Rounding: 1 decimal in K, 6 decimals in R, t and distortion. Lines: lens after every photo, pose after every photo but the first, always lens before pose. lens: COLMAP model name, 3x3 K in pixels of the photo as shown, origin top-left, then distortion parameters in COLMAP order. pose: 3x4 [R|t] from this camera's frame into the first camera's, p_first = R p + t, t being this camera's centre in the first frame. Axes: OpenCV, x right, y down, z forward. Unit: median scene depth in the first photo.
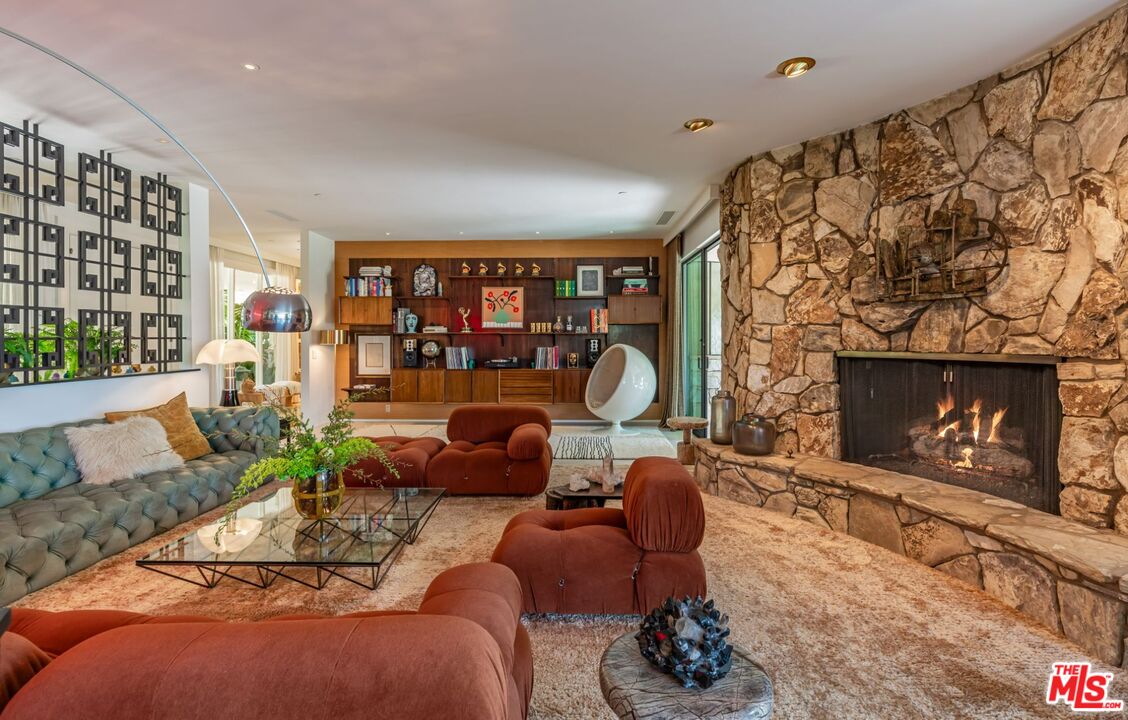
lens RADIAL K [[1672.1, 0, 564.0], [0, 1672.1, 360.0], [0, 0, 1]] dist [0.004364, 0.014089]
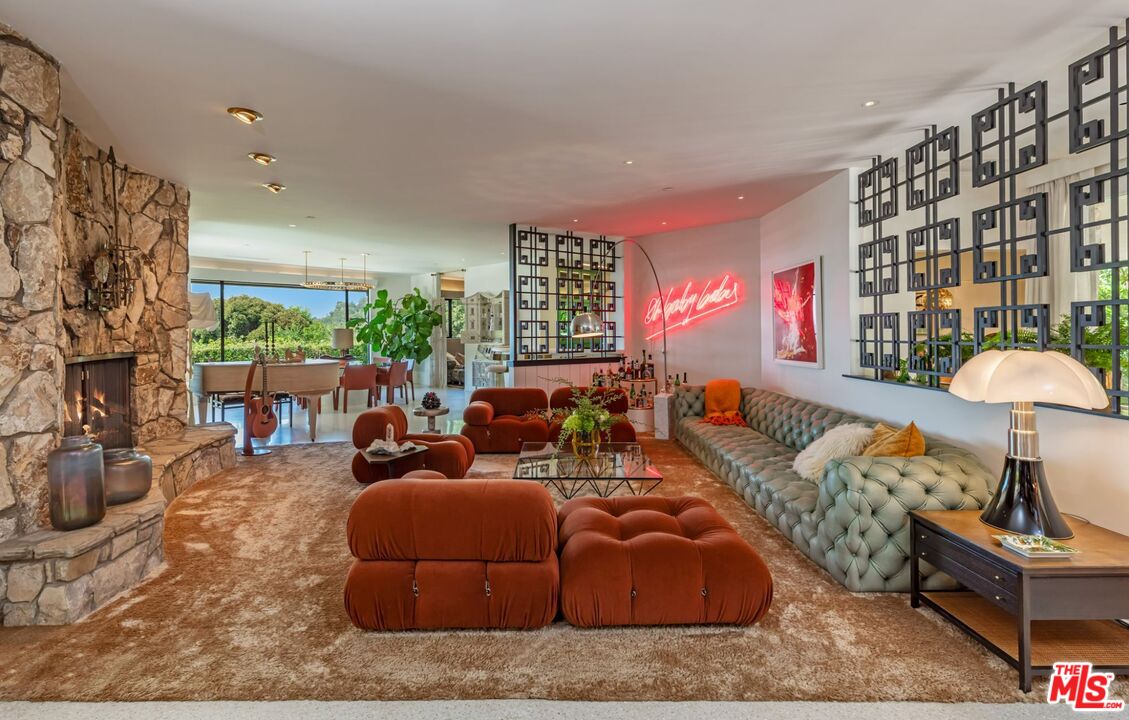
lens RADIAL K [[1673.6, 0, 564.5], [0, 1673.6, 360.0], [0, 0, 1]] dist [0.004364, 0.014089]
pose [[-0.999844, 0.004644, -0.017021, -0.077124], [0.004058, 0.999402, 0.034330, -0.035511], [0.017170, 0.034256, -0.999266, 1.898168]]
